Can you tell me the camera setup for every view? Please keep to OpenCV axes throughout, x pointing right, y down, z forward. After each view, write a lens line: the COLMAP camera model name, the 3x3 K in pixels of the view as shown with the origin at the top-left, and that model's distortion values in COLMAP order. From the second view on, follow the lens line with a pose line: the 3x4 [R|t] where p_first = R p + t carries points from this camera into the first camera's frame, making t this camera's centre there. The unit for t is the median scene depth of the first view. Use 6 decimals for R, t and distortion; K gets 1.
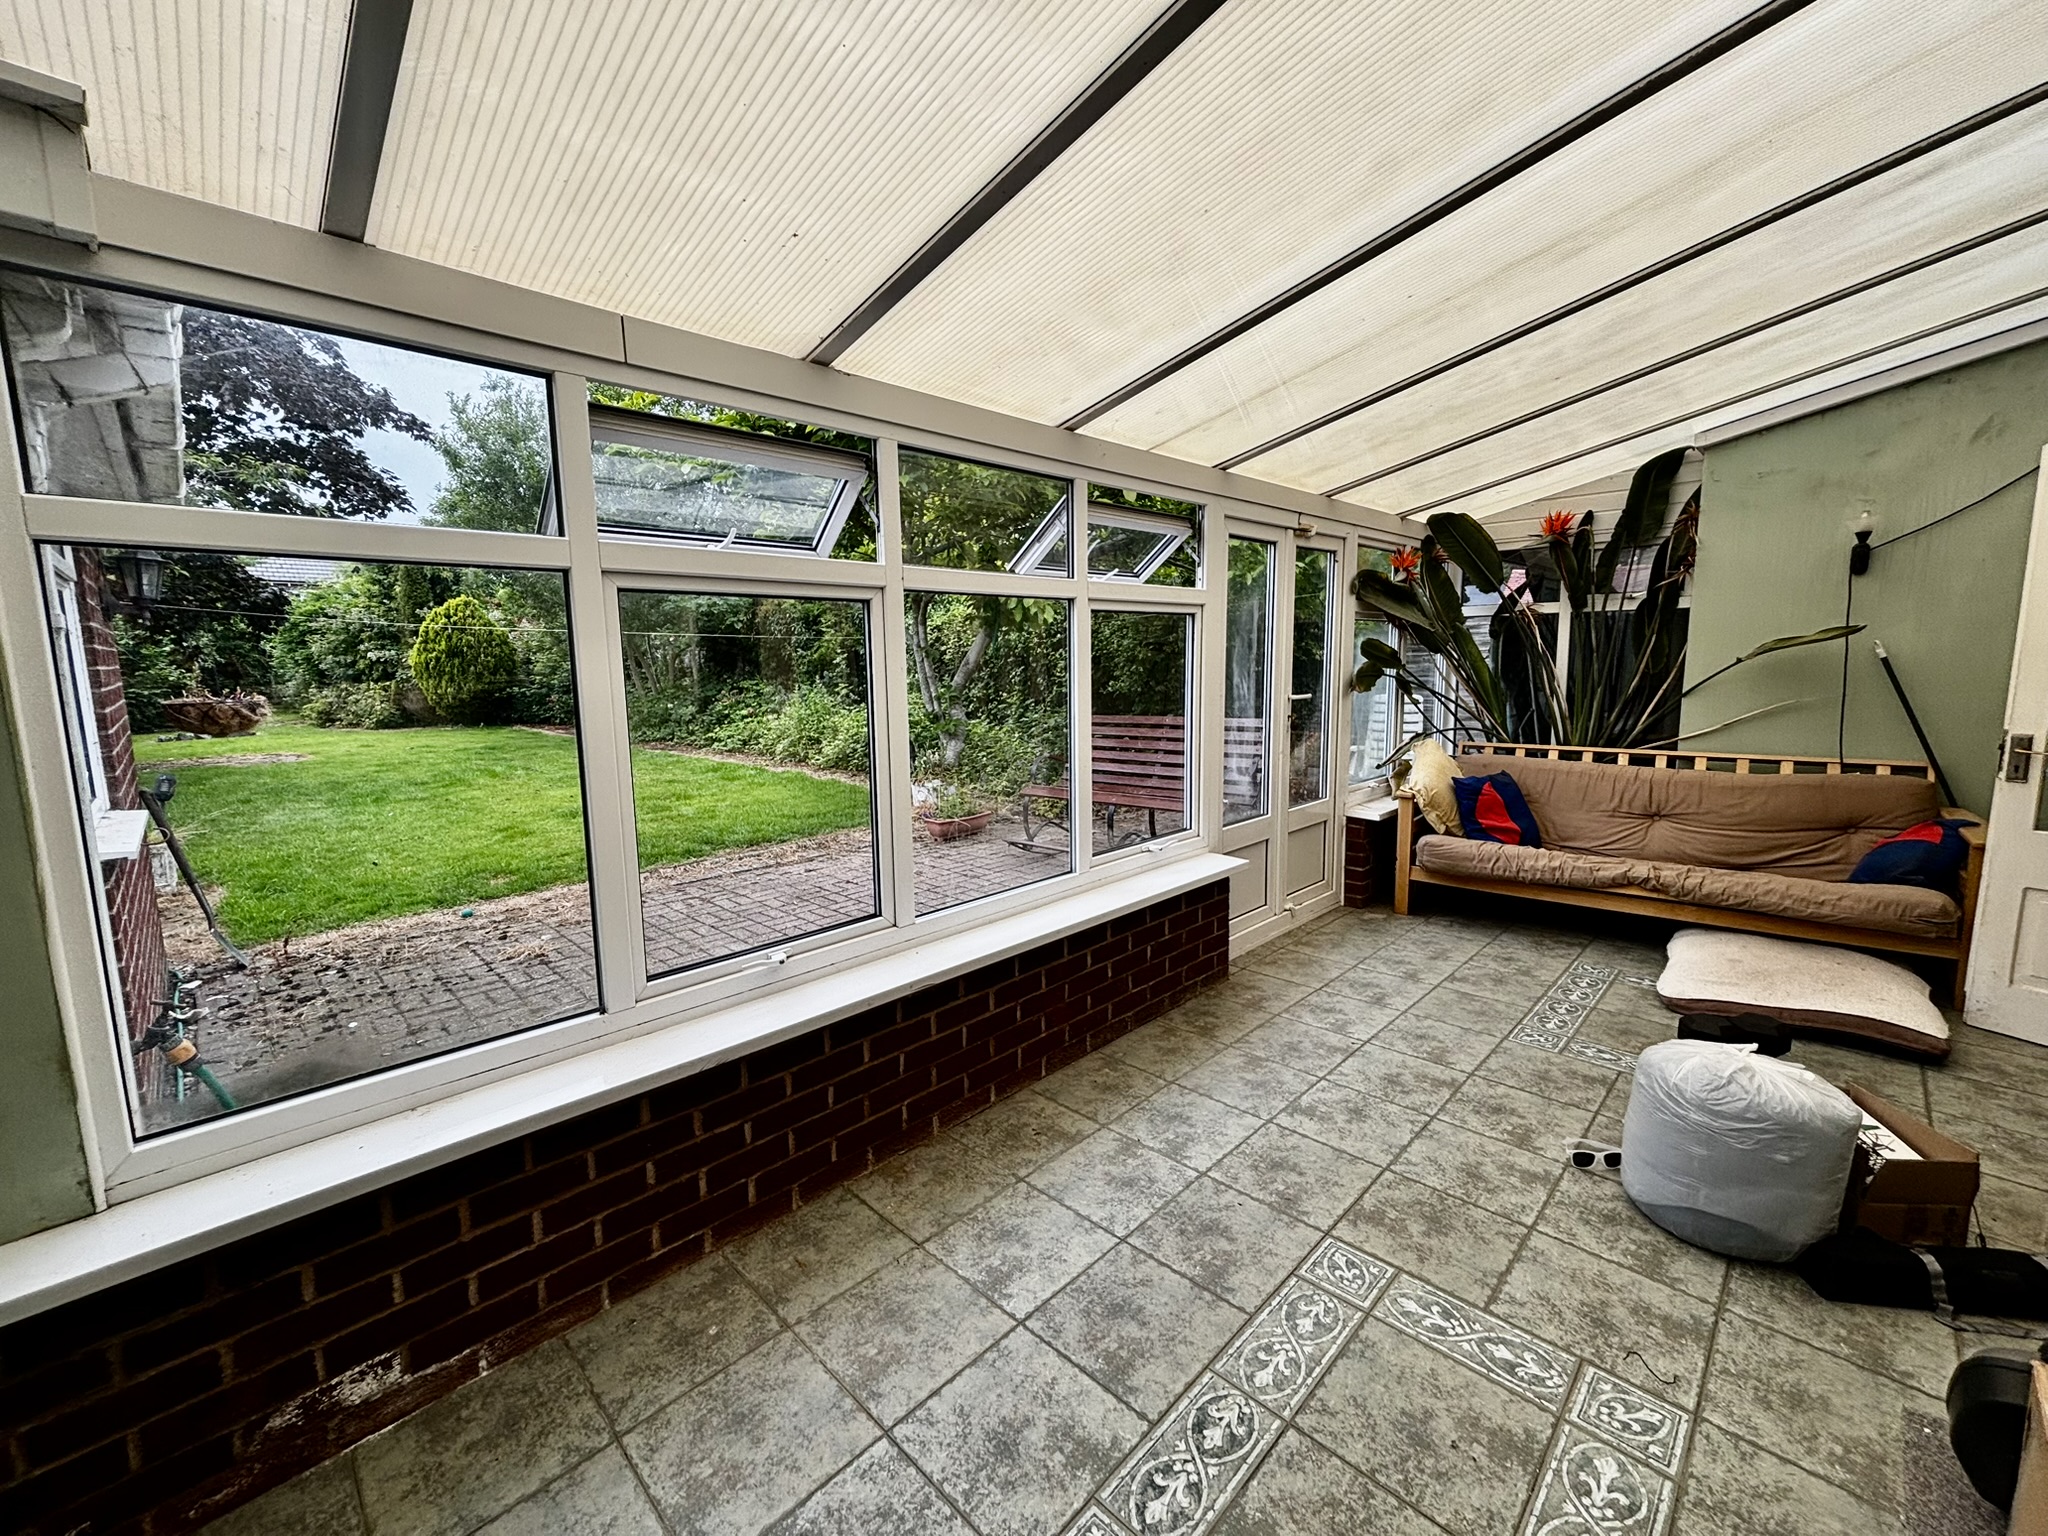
lens RADIAL K [[828.8, 0, 1023.9], [0, 828.8, 762.8], [0, 0, 1]] dist [0.013443, -0.008692]
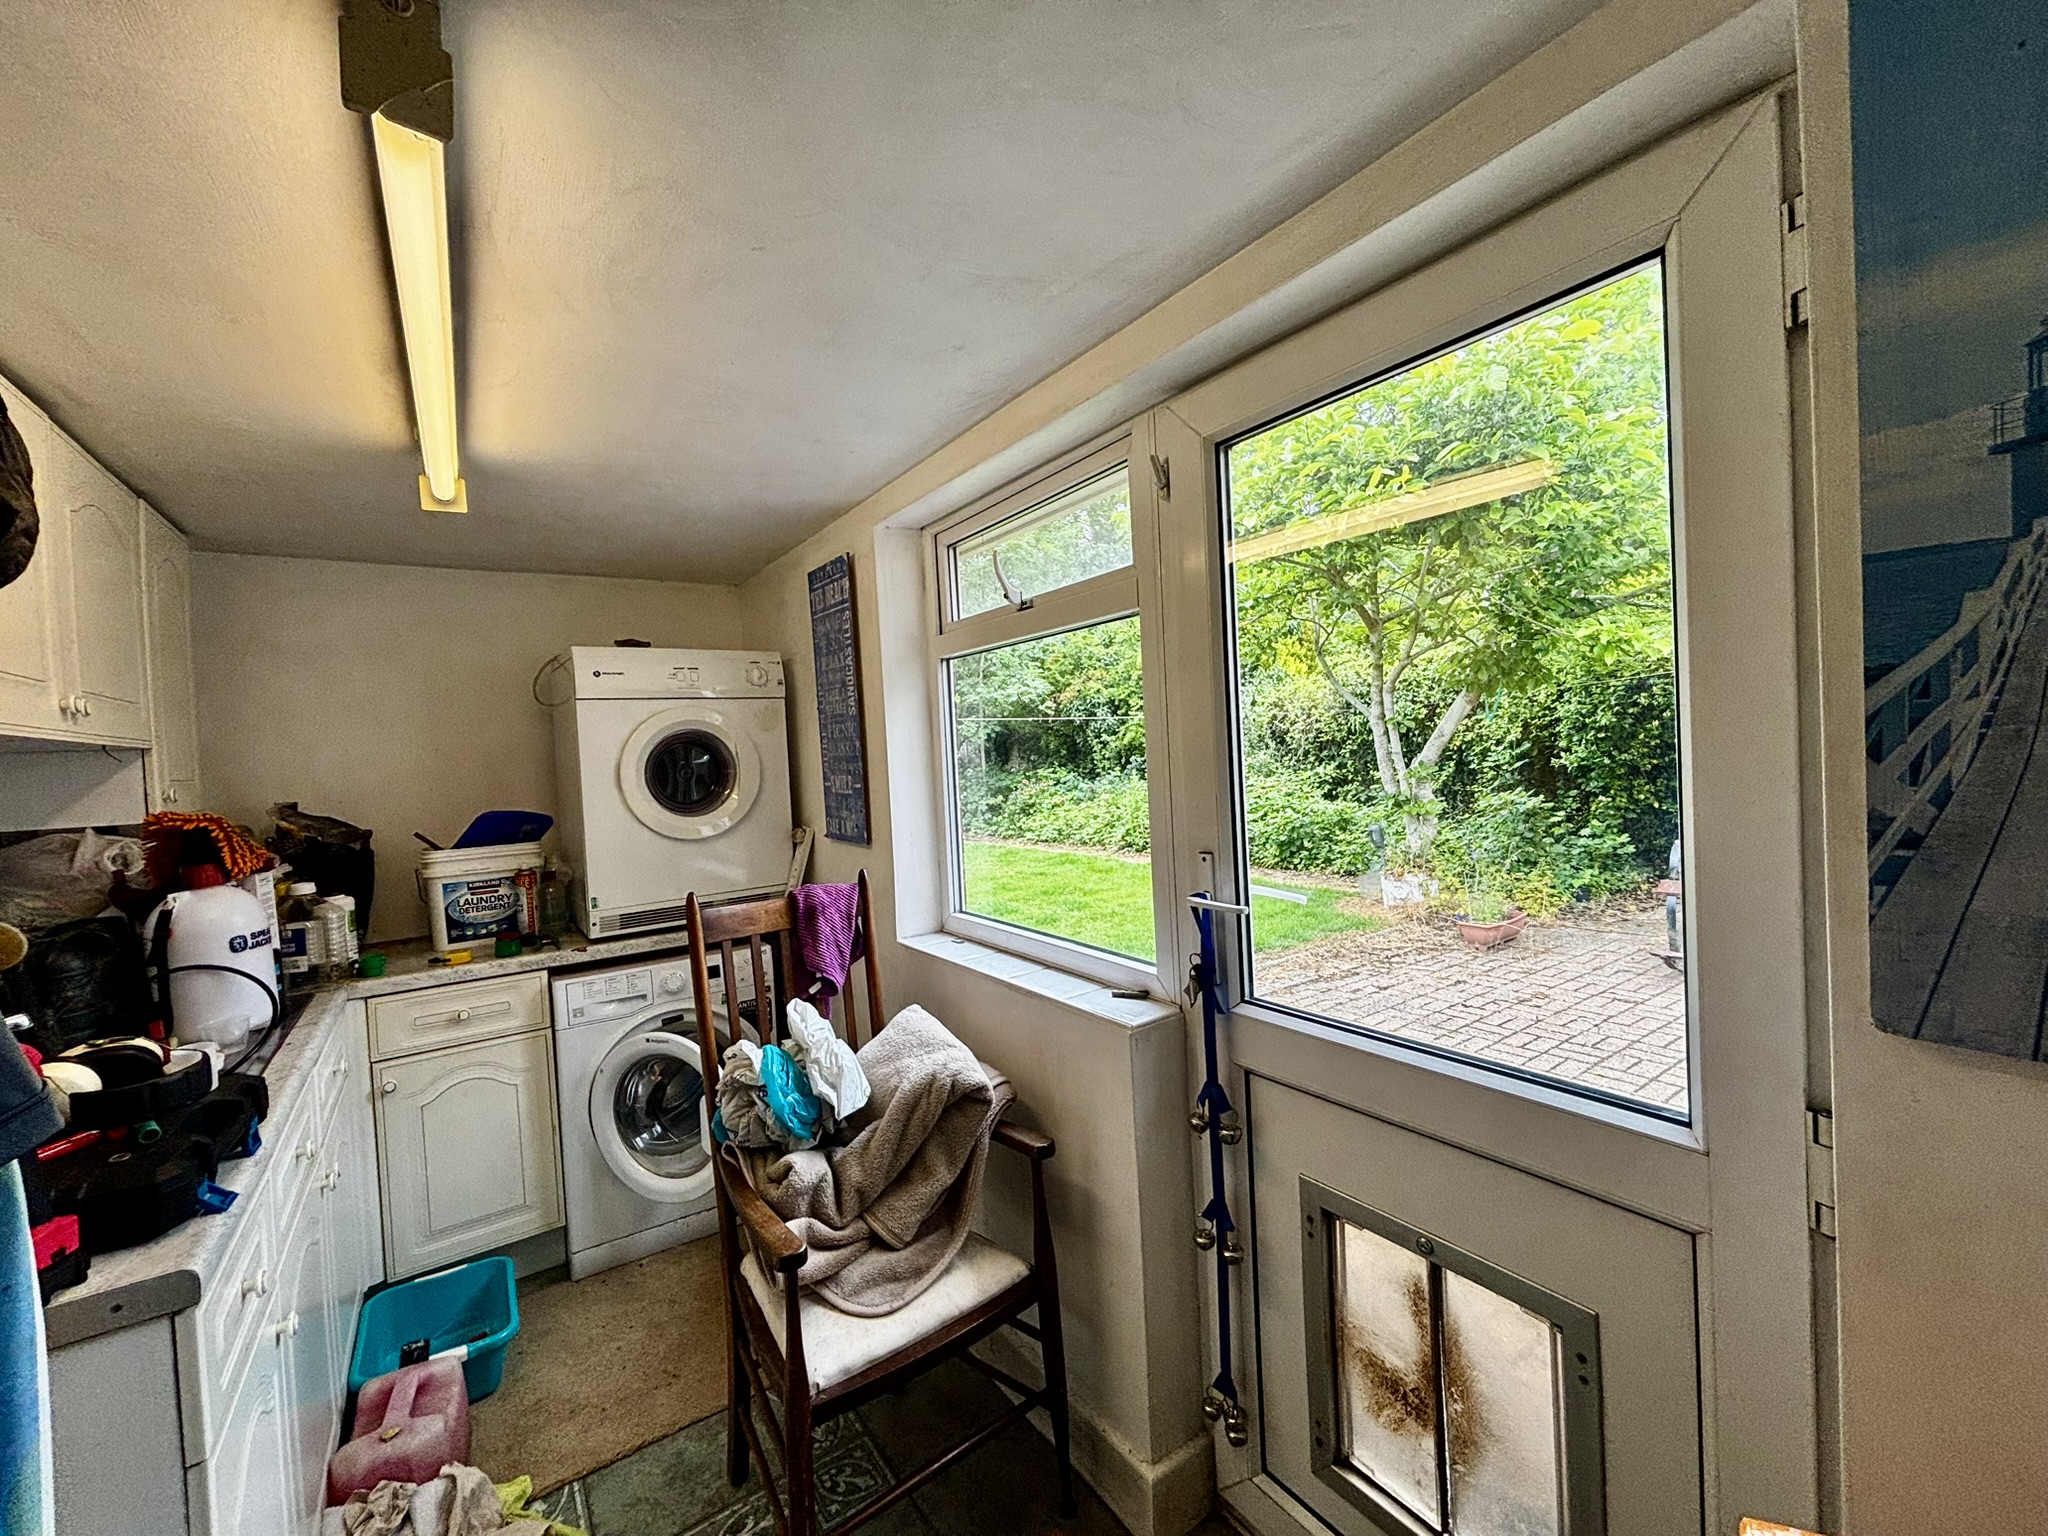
lens RADIAL K [[828.8, 0, 1023.9], [0, 828.8, 762.8], [0, 0, 1]] dist [0.013443, -0.008692]
pose [[0.982540, -0.030834, -0.183479, -0.798118], [0.011287, 0.994234, -0.106639, -0.012619], [0.185709, 0.102707, 0.977222, 0.196180]]
